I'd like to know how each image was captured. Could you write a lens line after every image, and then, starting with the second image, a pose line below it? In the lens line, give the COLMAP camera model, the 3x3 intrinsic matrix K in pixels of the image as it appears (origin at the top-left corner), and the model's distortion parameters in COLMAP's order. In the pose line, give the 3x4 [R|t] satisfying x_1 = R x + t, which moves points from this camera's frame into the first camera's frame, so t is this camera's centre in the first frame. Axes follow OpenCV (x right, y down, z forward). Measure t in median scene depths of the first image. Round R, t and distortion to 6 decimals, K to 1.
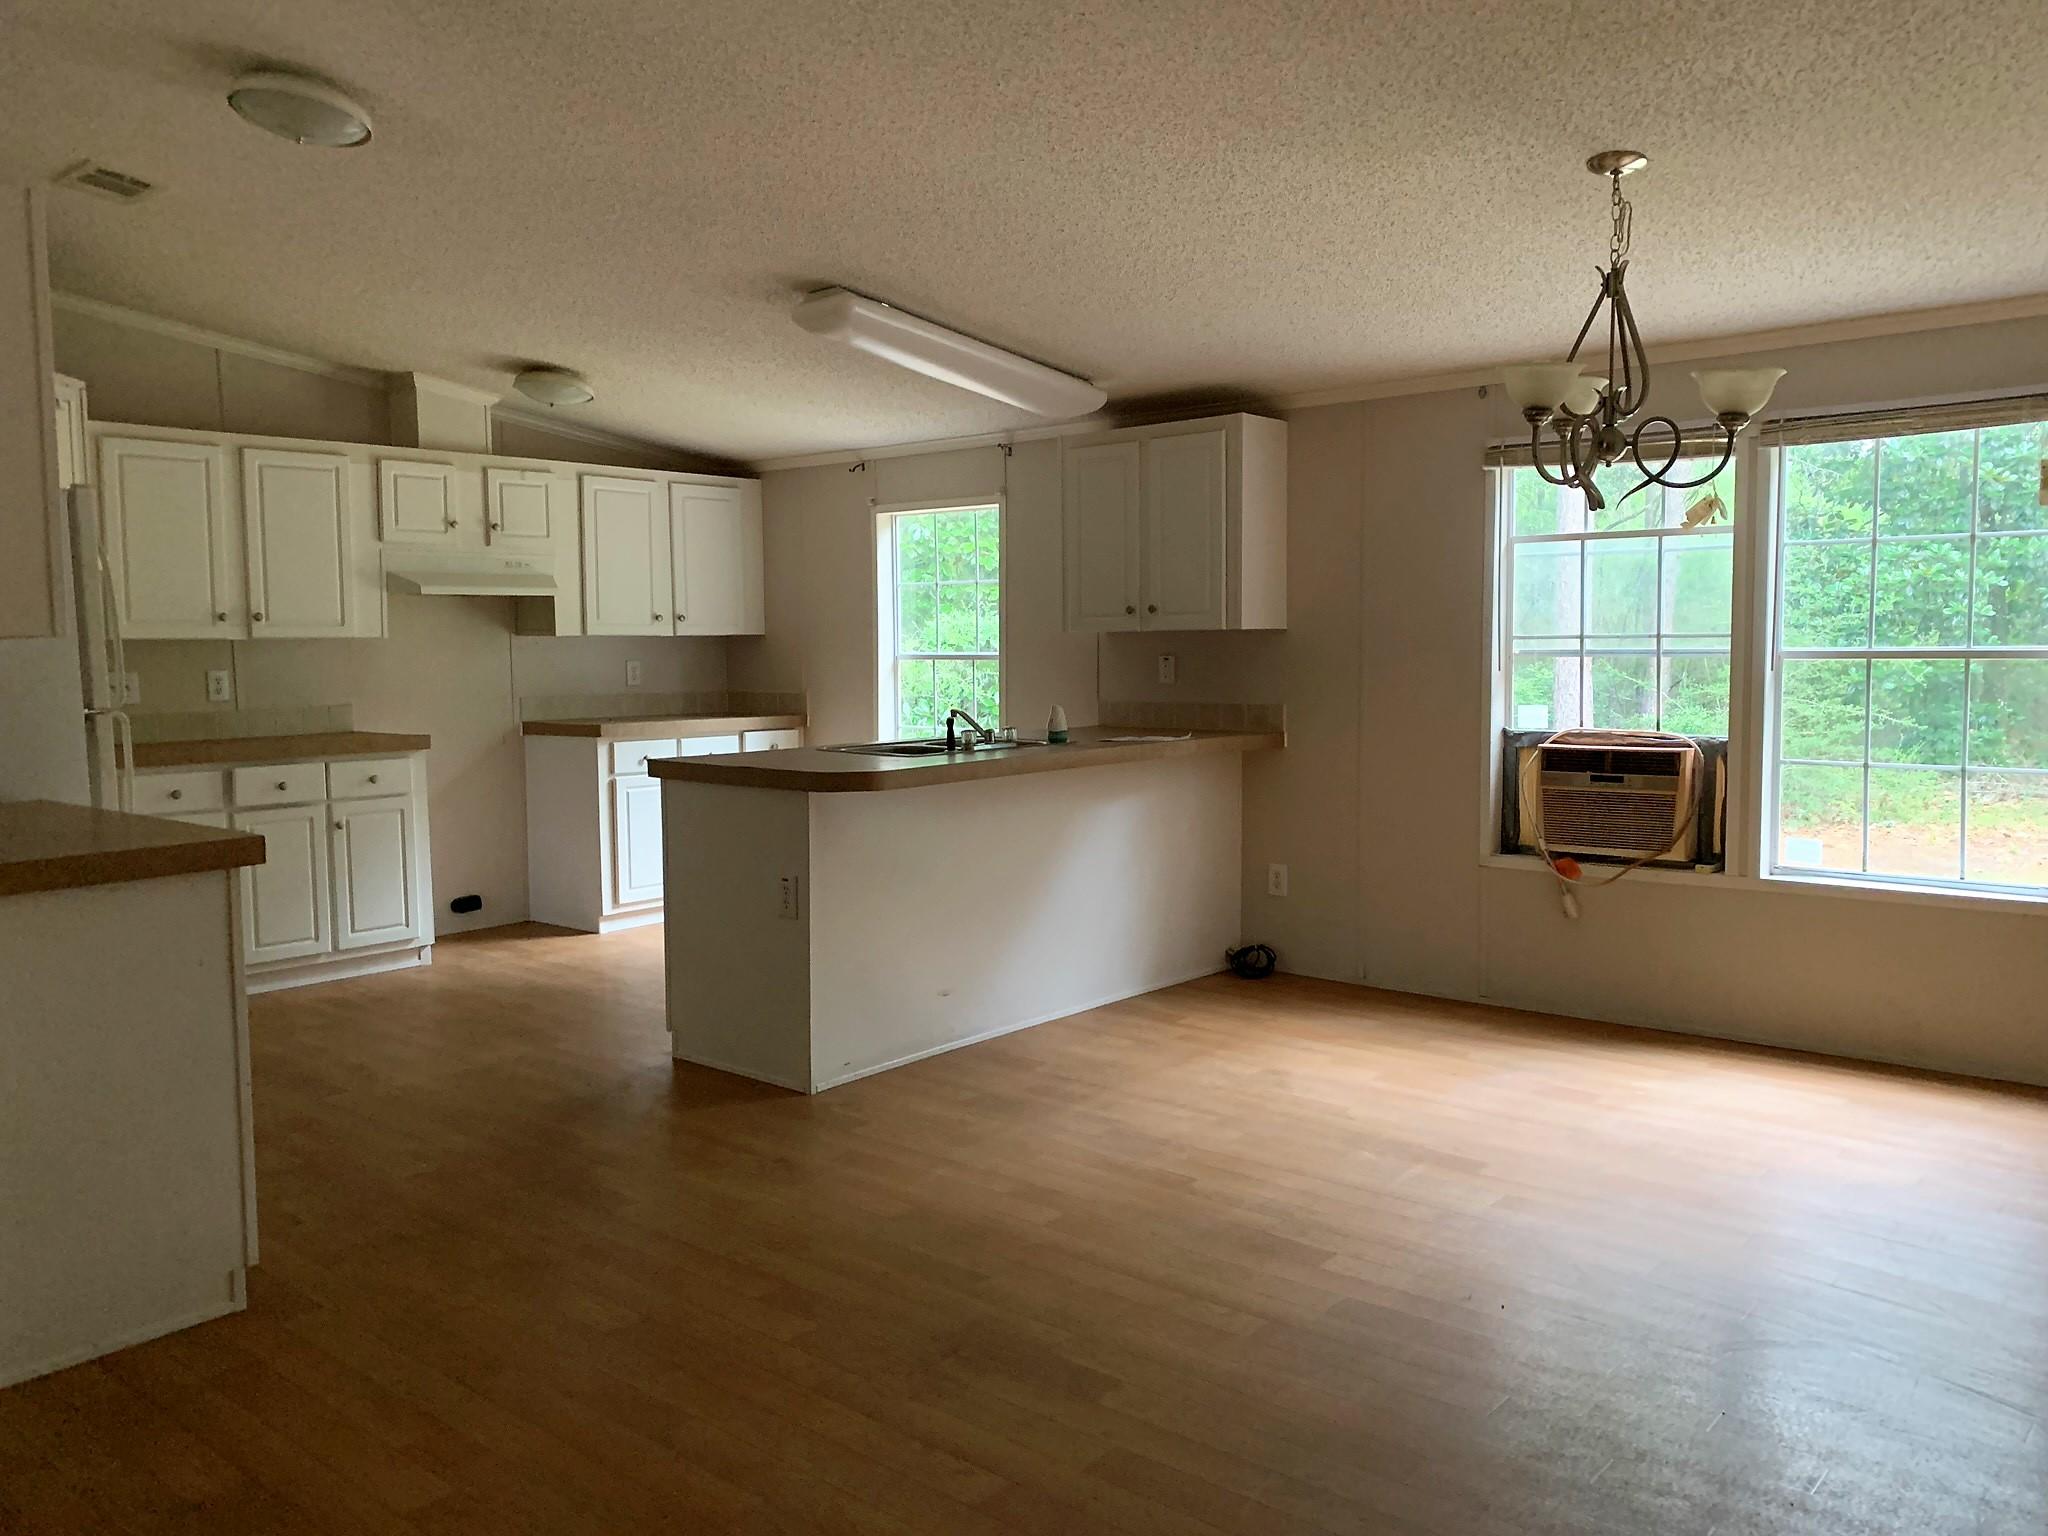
lens RADIAL K [[1577.3, 0, 1028.1], [0, 1577.3, 751.2], [0, 0, 1]] dist [0.075339, -0.163294]
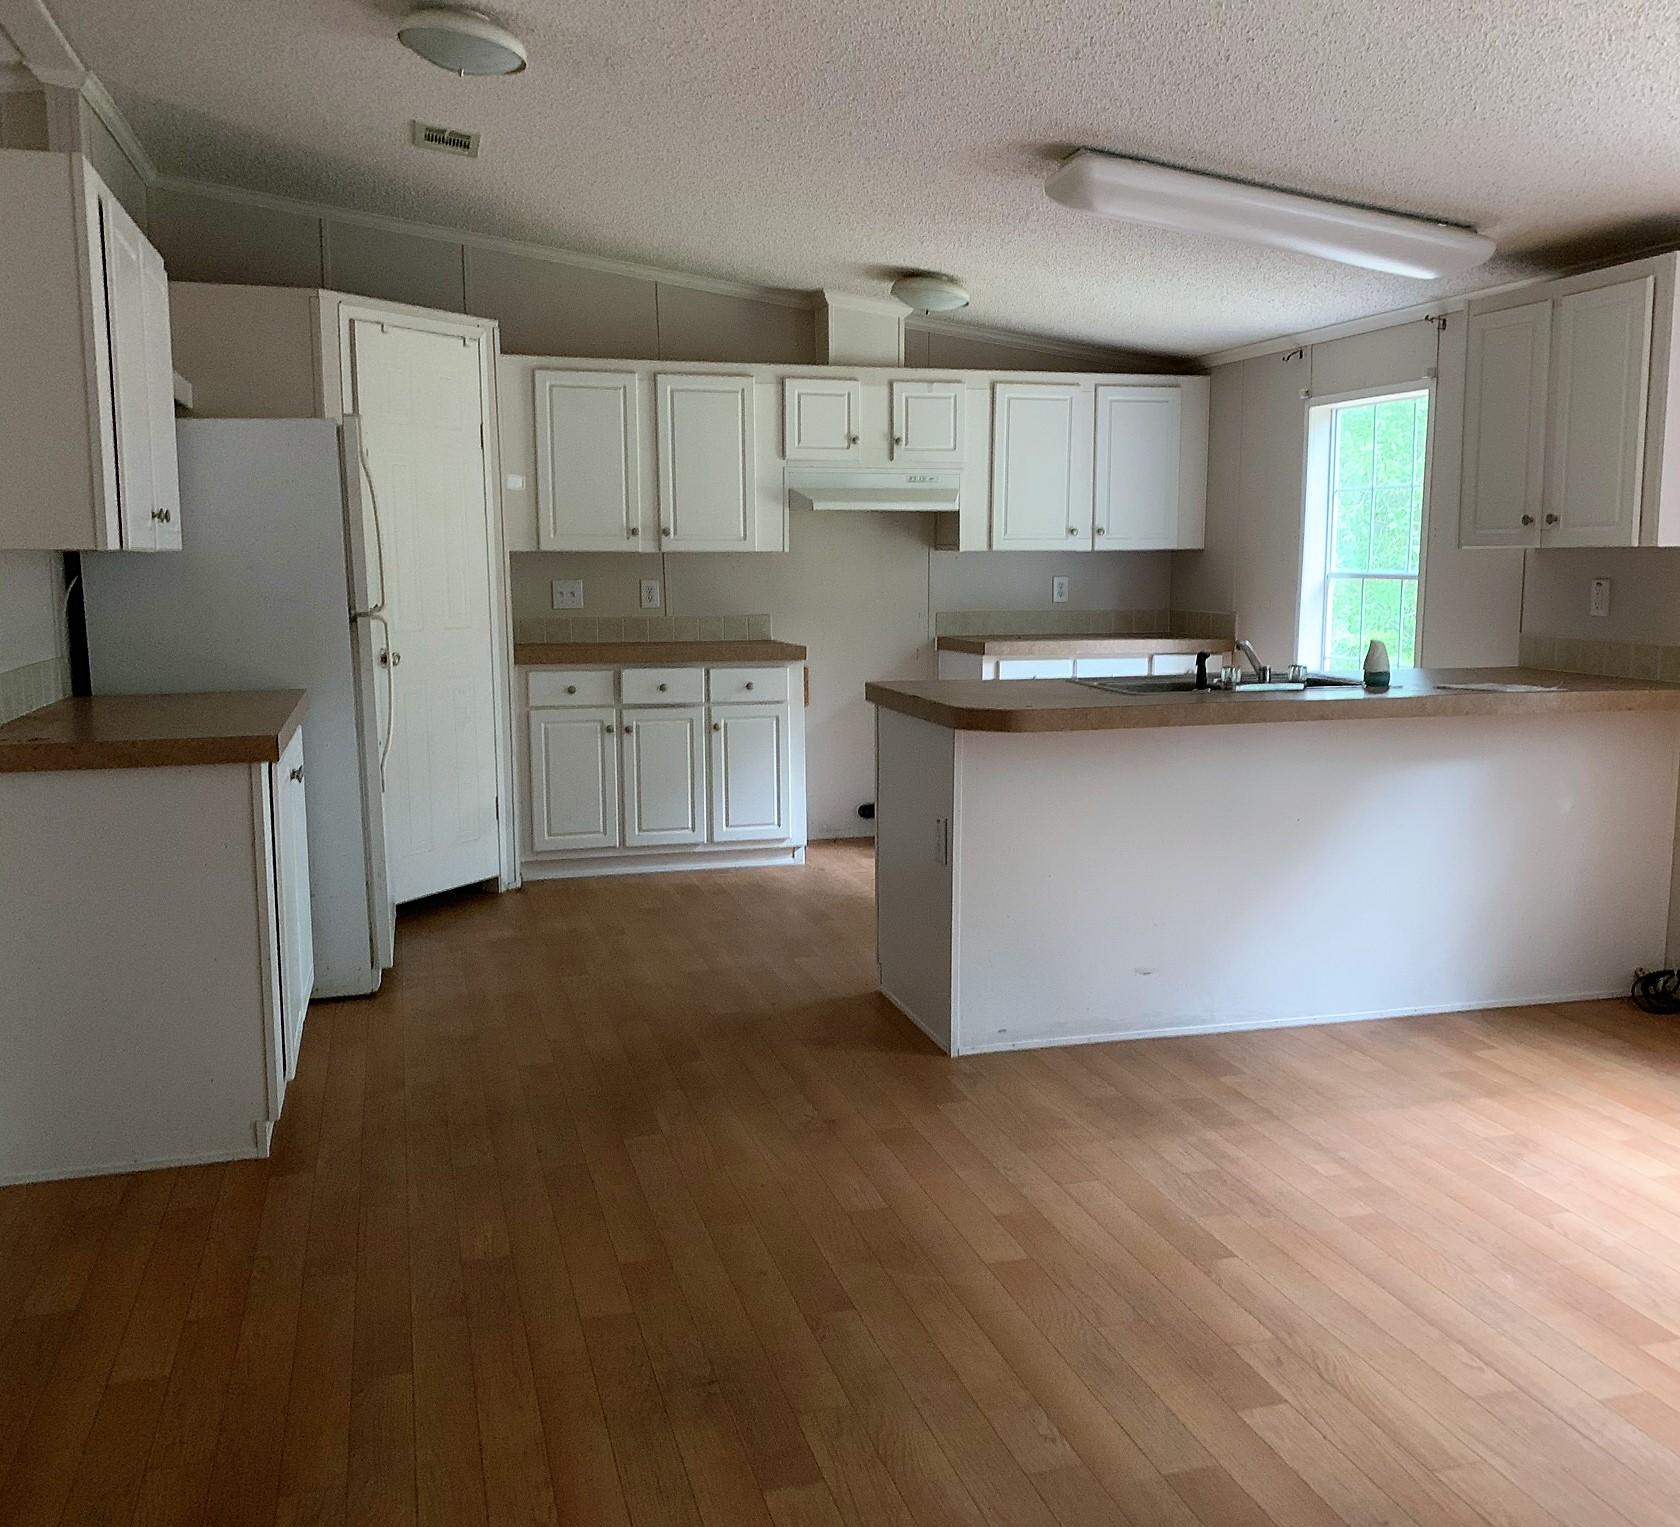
lens RADIAL K [[1575.5, 0, 844.8], [0, 1575.5, 757.6], [0, 0, 1]] dist [0.154055, -0.416772]
pose [[0.831503, 0.079094, -0.549860, 0.219529], [-0.045973, 0.996214, 0.073778, -0.015104], [0.553614, -0.036068, 0.831992, 0.149764]]
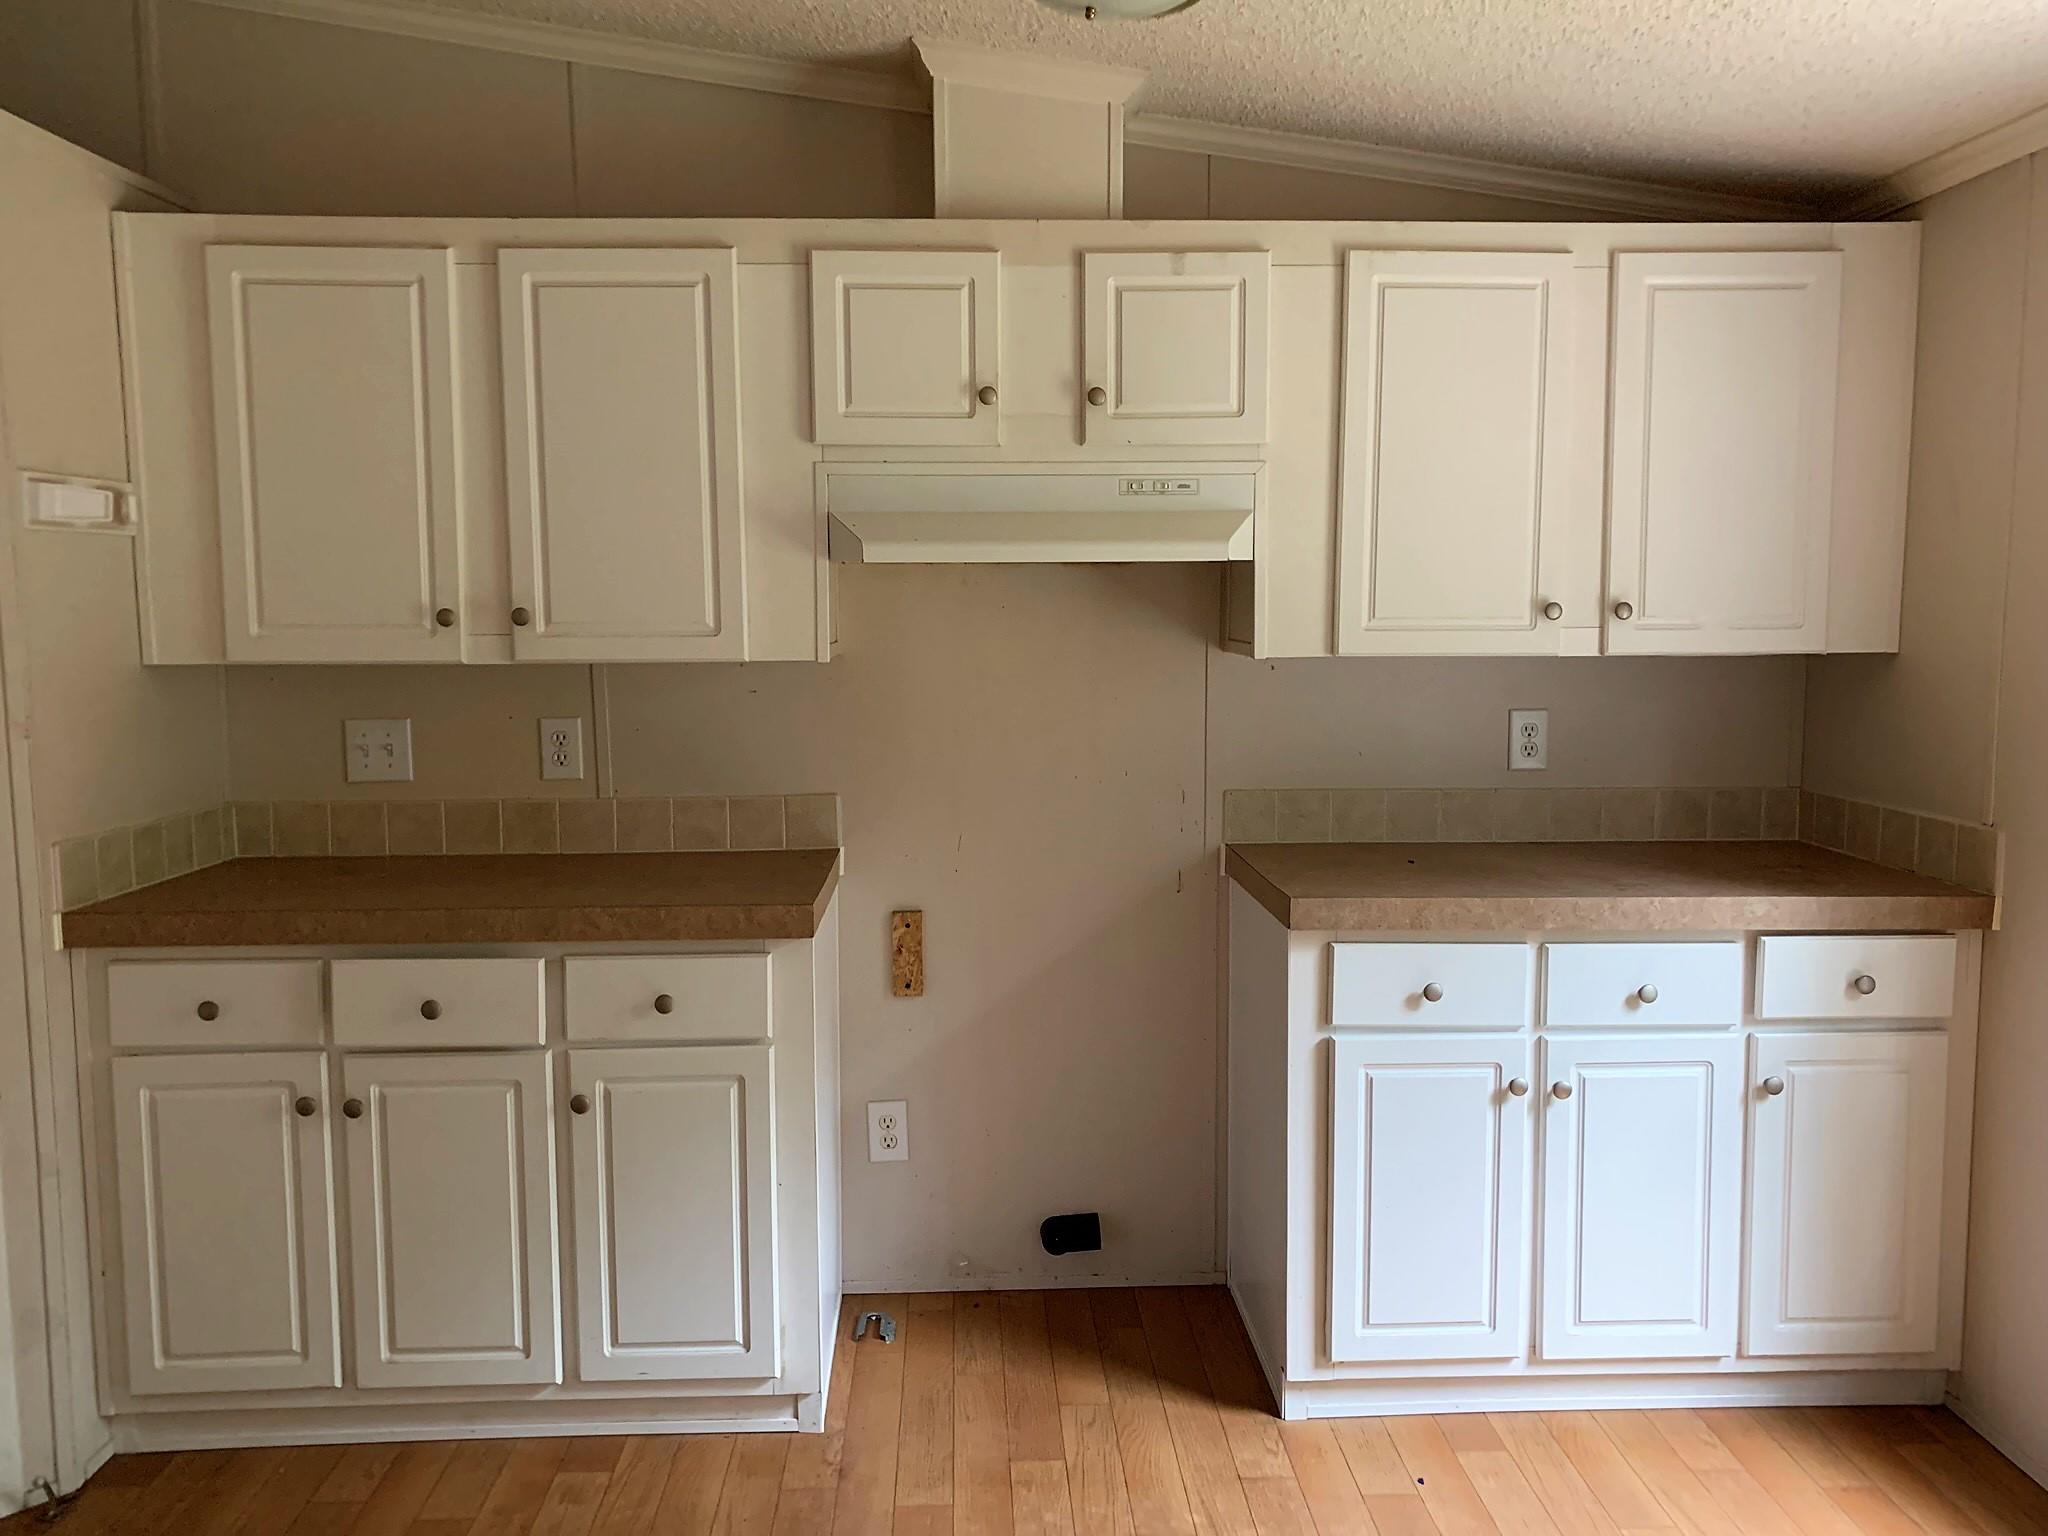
lens RADIAL K [[1577.3, 0, 1028.1], [0, 1577.3, 751.2], [0, 0, 1]] dist [0.075339, -0.163294]
pose [[0.678548, 0.077228, -0.730485, -0.041487], [-0.055664, 0.997005, 0.053699, -0.075228], [0.732444, 0.004224, 0.680814, 0.759983]]
